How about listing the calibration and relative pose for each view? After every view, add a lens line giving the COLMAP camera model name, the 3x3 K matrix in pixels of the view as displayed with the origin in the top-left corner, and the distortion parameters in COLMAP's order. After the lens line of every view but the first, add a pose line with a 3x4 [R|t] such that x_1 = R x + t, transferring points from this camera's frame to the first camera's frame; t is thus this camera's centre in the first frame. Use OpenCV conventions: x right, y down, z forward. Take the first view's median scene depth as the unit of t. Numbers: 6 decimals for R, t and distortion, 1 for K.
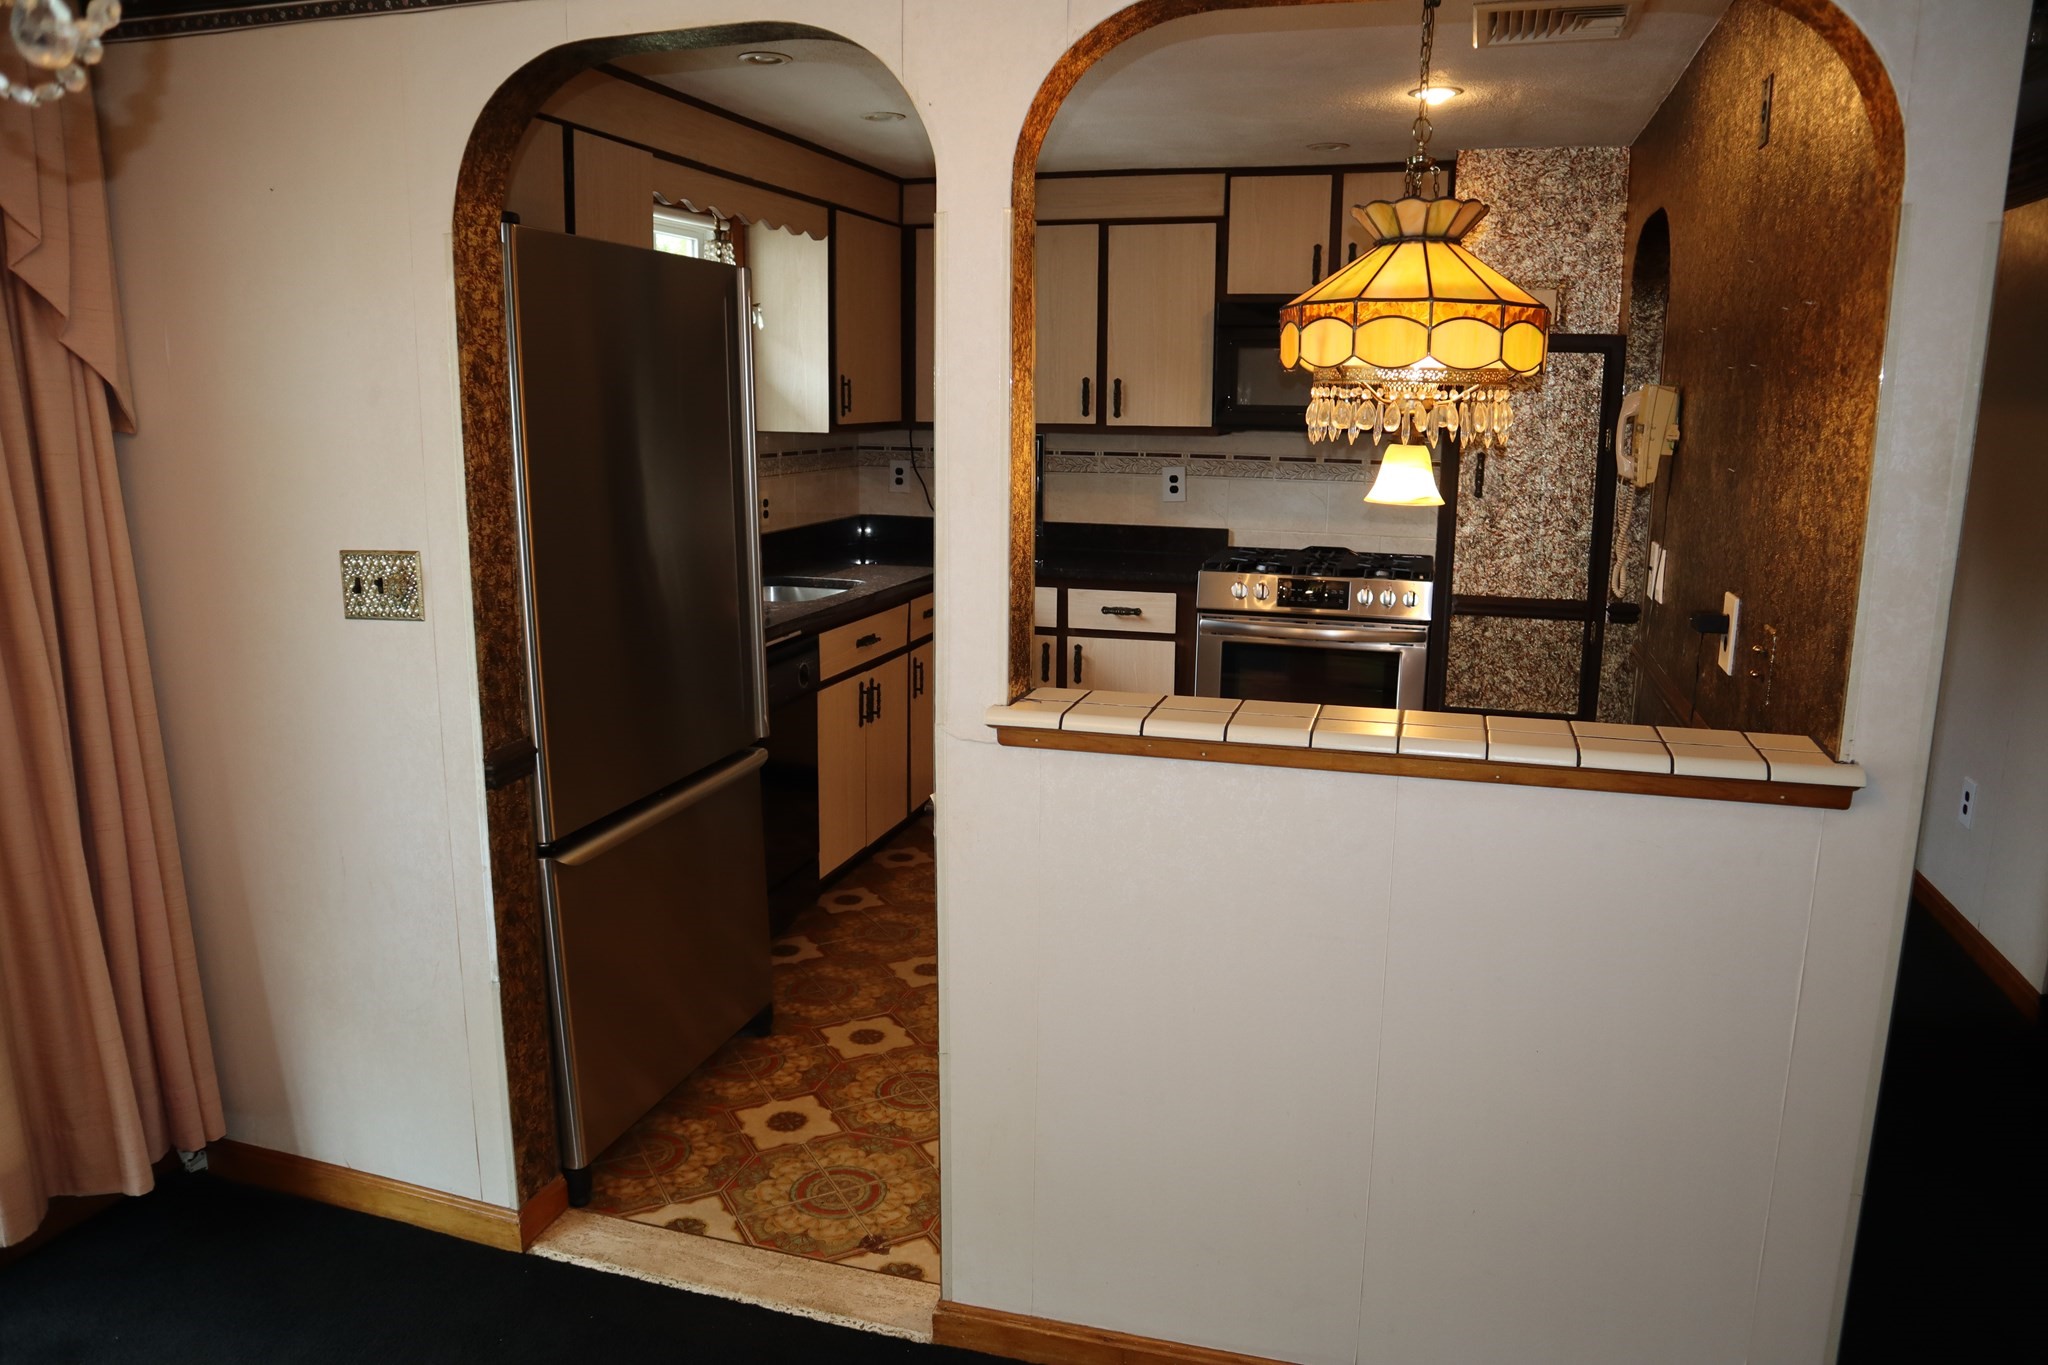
lens RADIAL K [[1417.5, 0, 1026.4], [0, 1417.5, 695.9], [0, 0, 1]] dist [-0.142286, 0.126122]
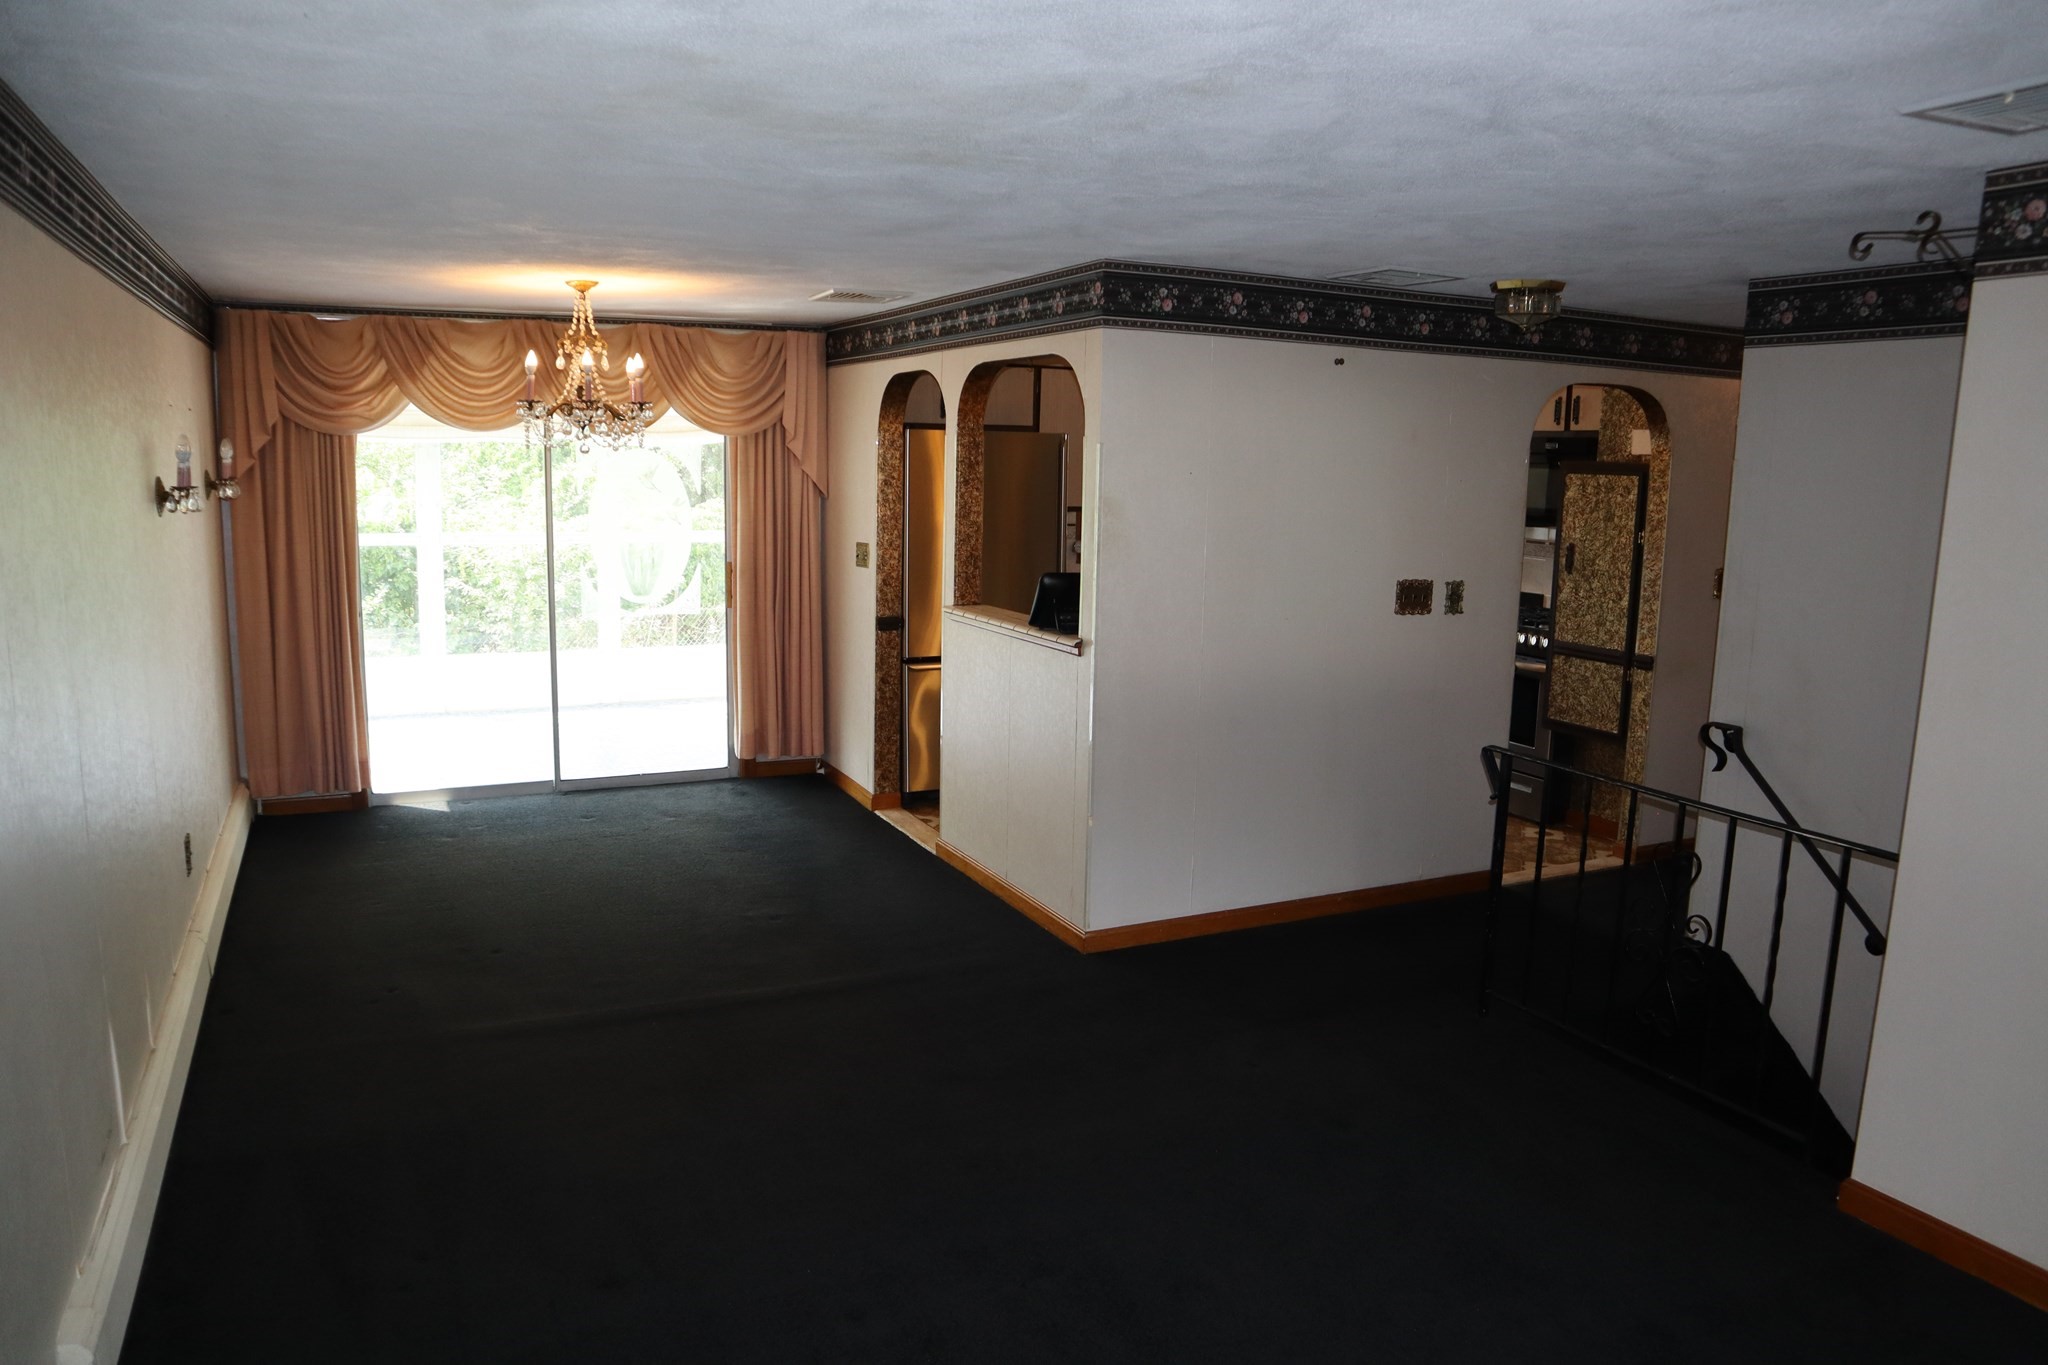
lens RADIAL K [[1417.5, 0, 1026.4], [0, 1417.5, 695.9], [0, 0, 1]] dist [-0.142286, 0.126122]
pose [[0.674004, 0.128007, -0.727553, 0.964530], [-0.167760, 0.985663, 0.018007, 0.048611], [0.719427, 0.109917, 0.685815, -0.362559]]
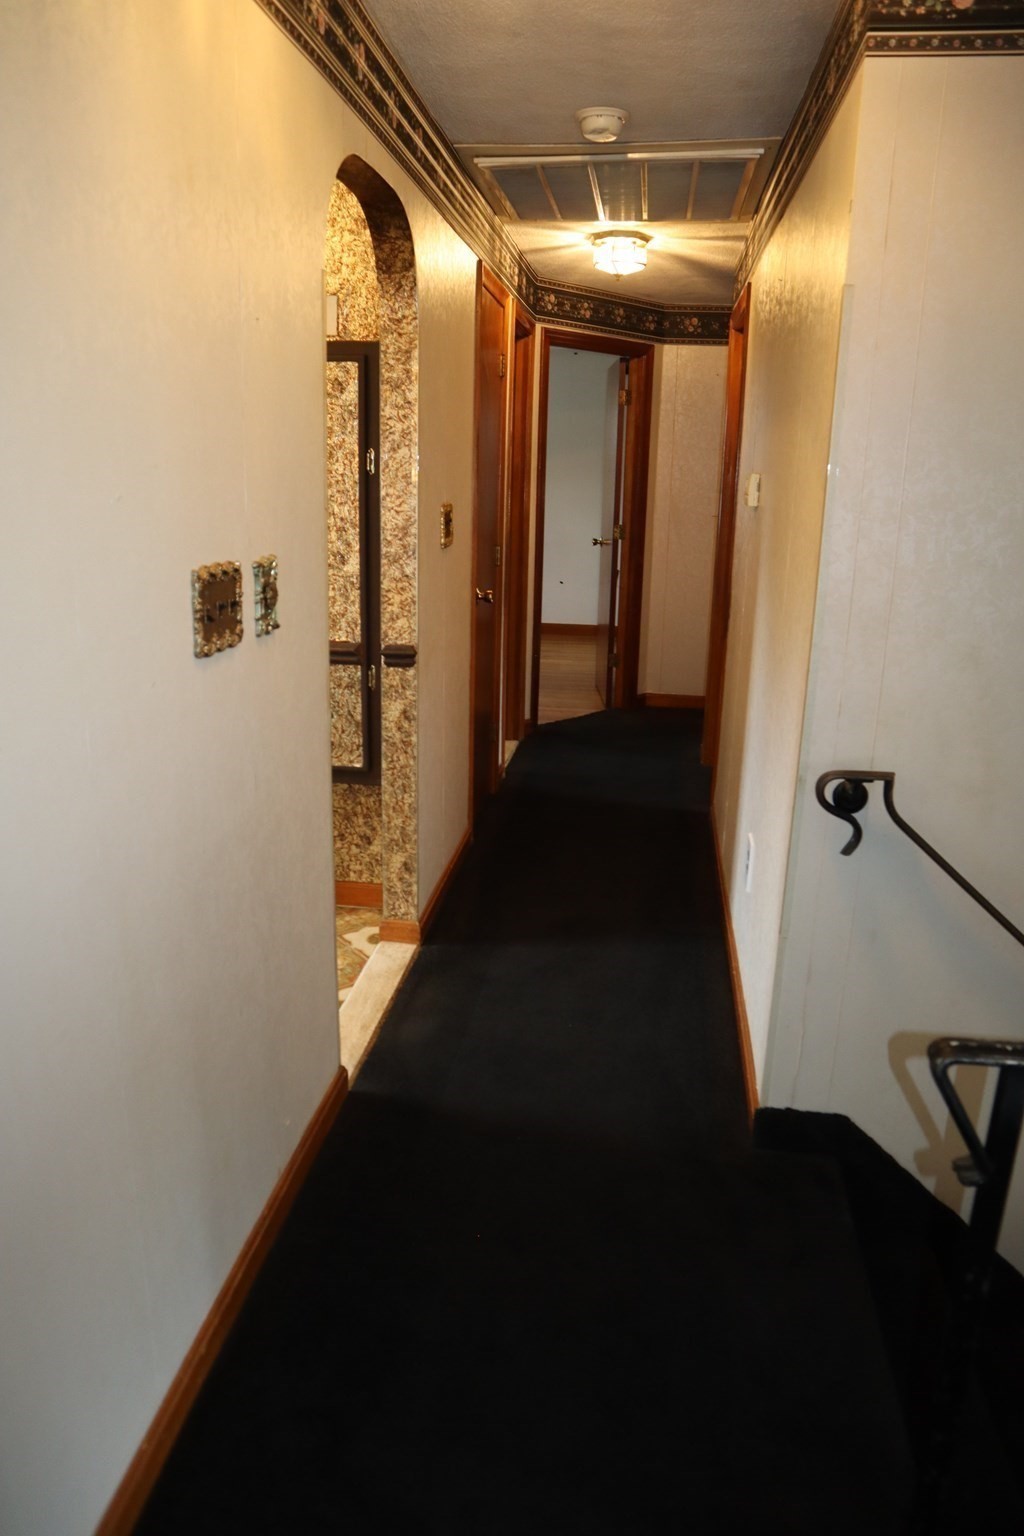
lens RADIAL K [[1063.2, 0, 512.0], [0, 1063.2, 768.0], [0, 0, 1]] dist [-0.142286, 0.126122]
pose [[0.986792, -0.028173, 0.159527, 0.368325], [0.016105, 0.996944, 0.076445, -0.036297], [-0.161193, -0.072866, 0.984229, 0.286893]]
